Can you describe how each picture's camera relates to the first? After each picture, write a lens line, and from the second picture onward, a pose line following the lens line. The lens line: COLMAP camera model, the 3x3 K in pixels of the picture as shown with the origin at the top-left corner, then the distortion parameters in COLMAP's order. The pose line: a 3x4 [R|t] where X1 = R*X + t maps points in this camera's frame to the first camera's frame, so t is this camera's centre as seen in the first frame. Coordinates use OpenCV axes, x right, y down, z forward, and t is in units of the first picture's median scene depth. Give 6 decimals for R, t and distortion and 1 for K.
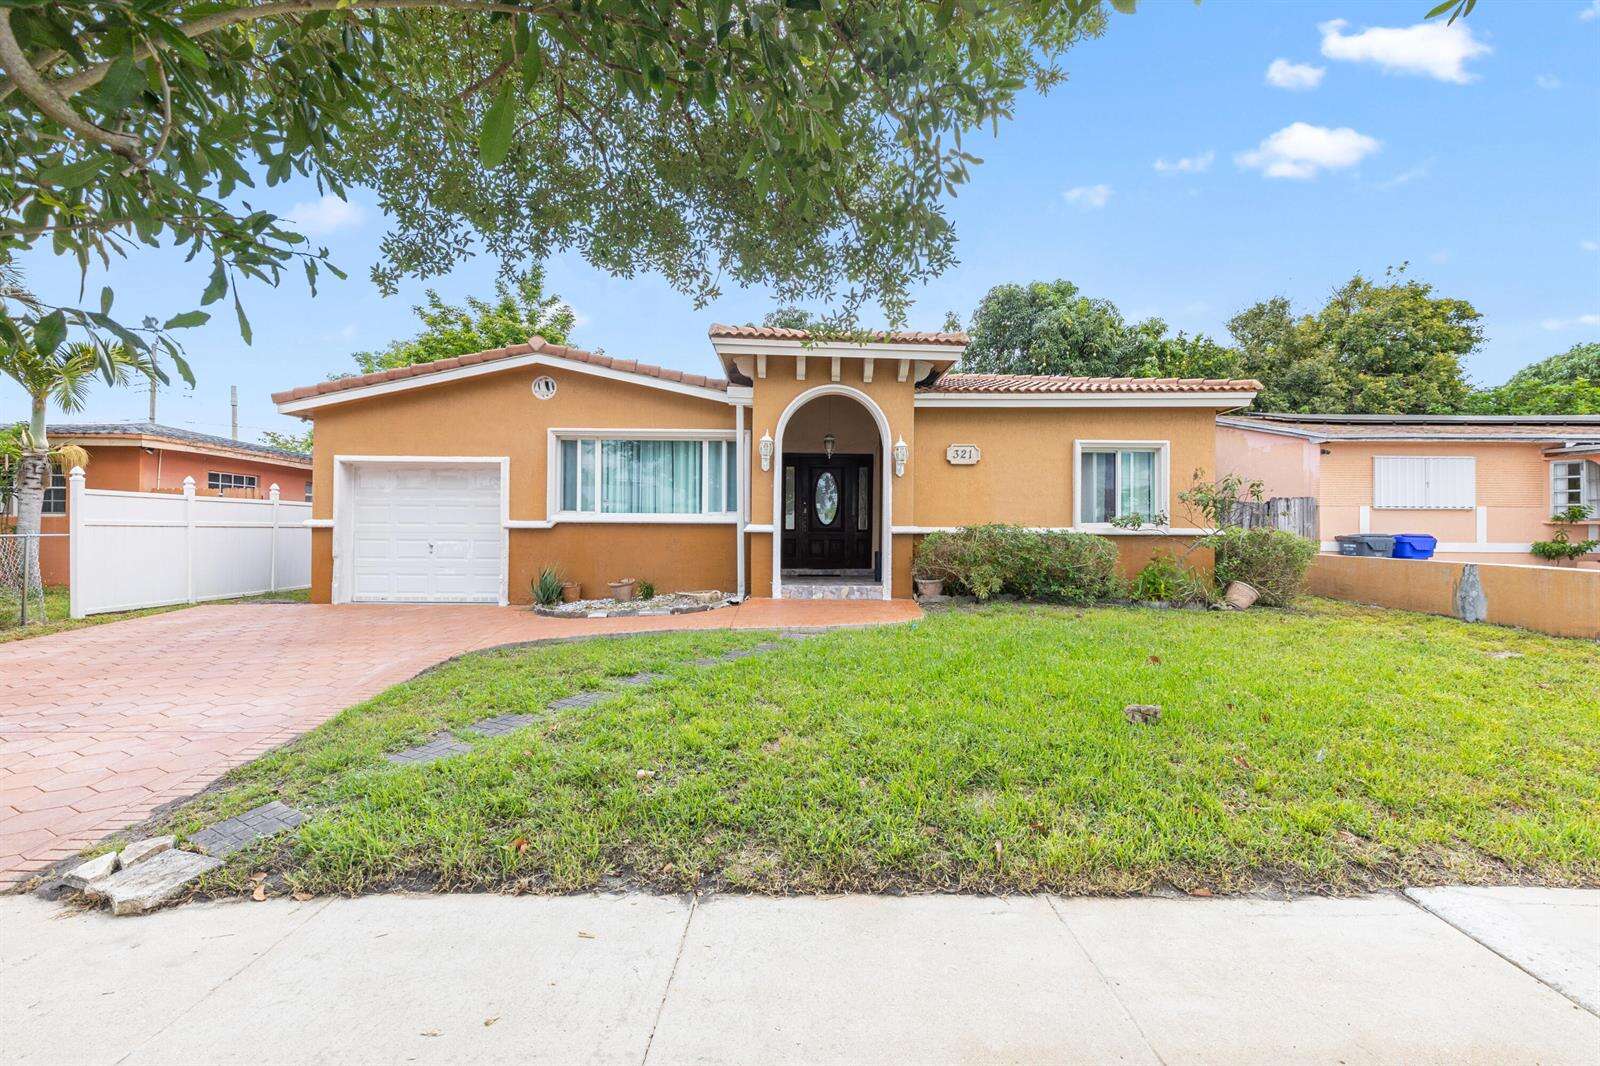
lens RADIAL K [[720.0, 0, 798.0], [0, 720.0, 531.9], [0, 0, 1]] dist [0.008458, -0.003326]
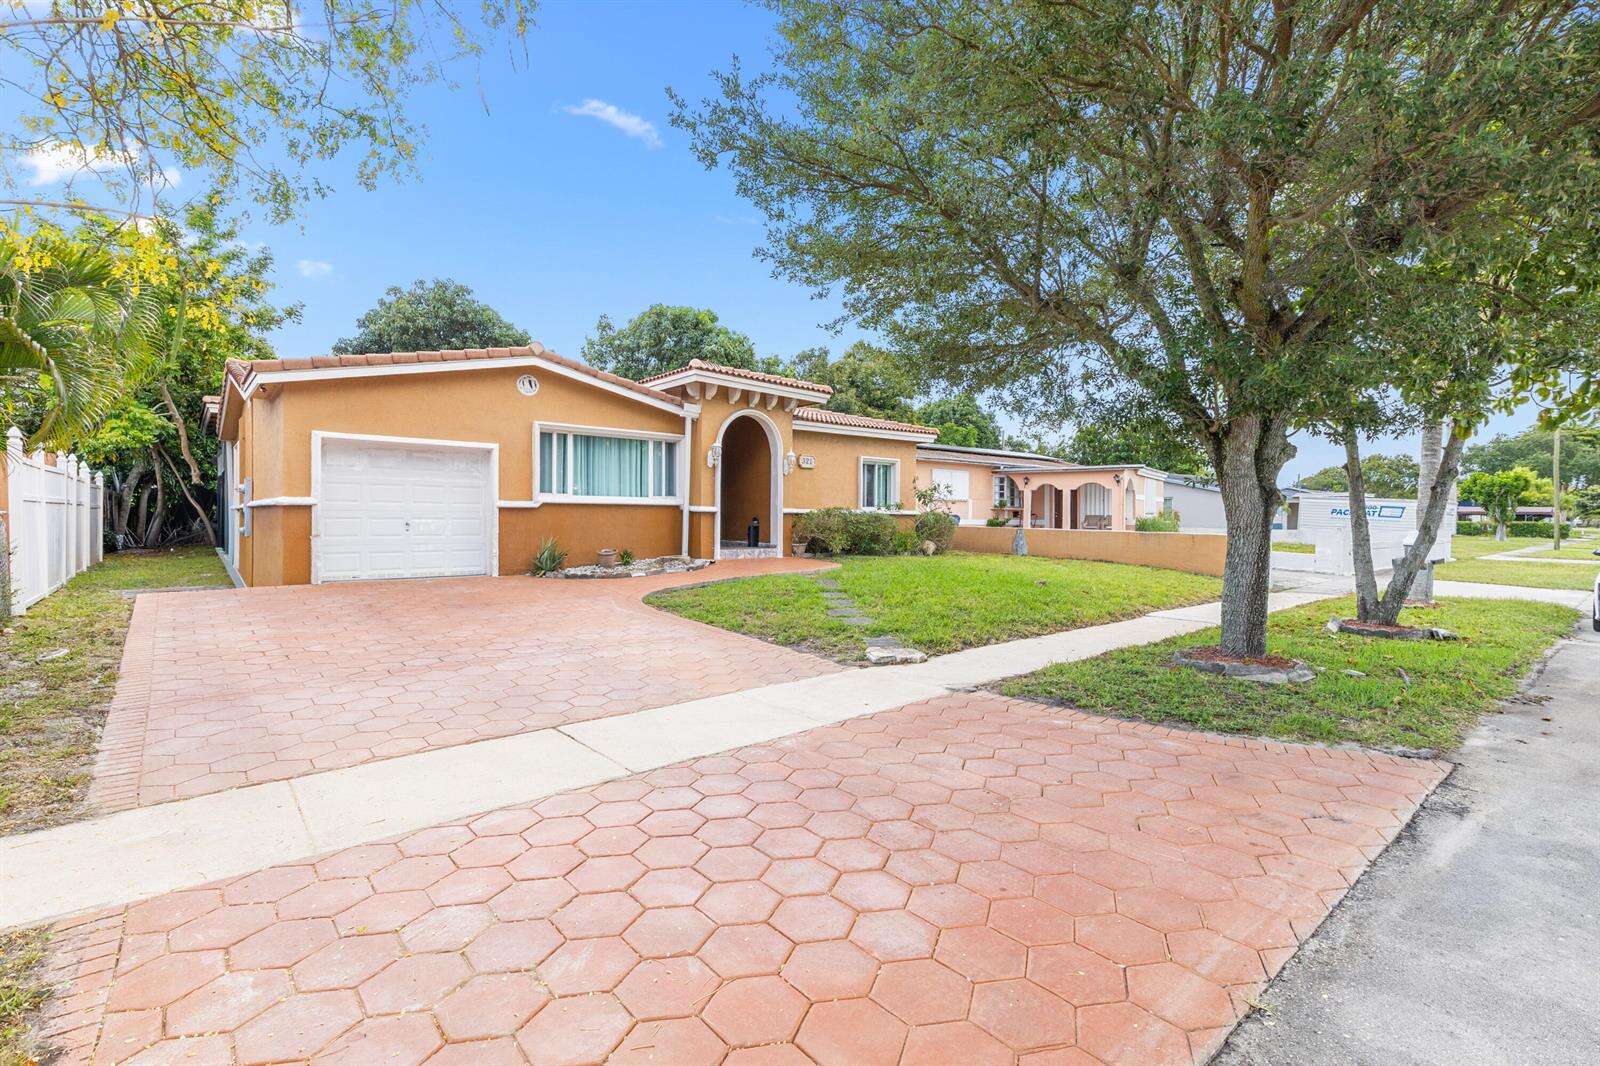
lens RADIAL K [[720.0, 0, 809.3], [0, 720.0, 526.9], [0, 0, 1]] dist [0.008458, -0.003326]
pose [[0.764149, -0.009571, 0.644969, -0.758534], [-0.002965, 0.999827, 0.018349, 0.003377], [-0.645033, -0.015934, 0.763989, -0.171191]]
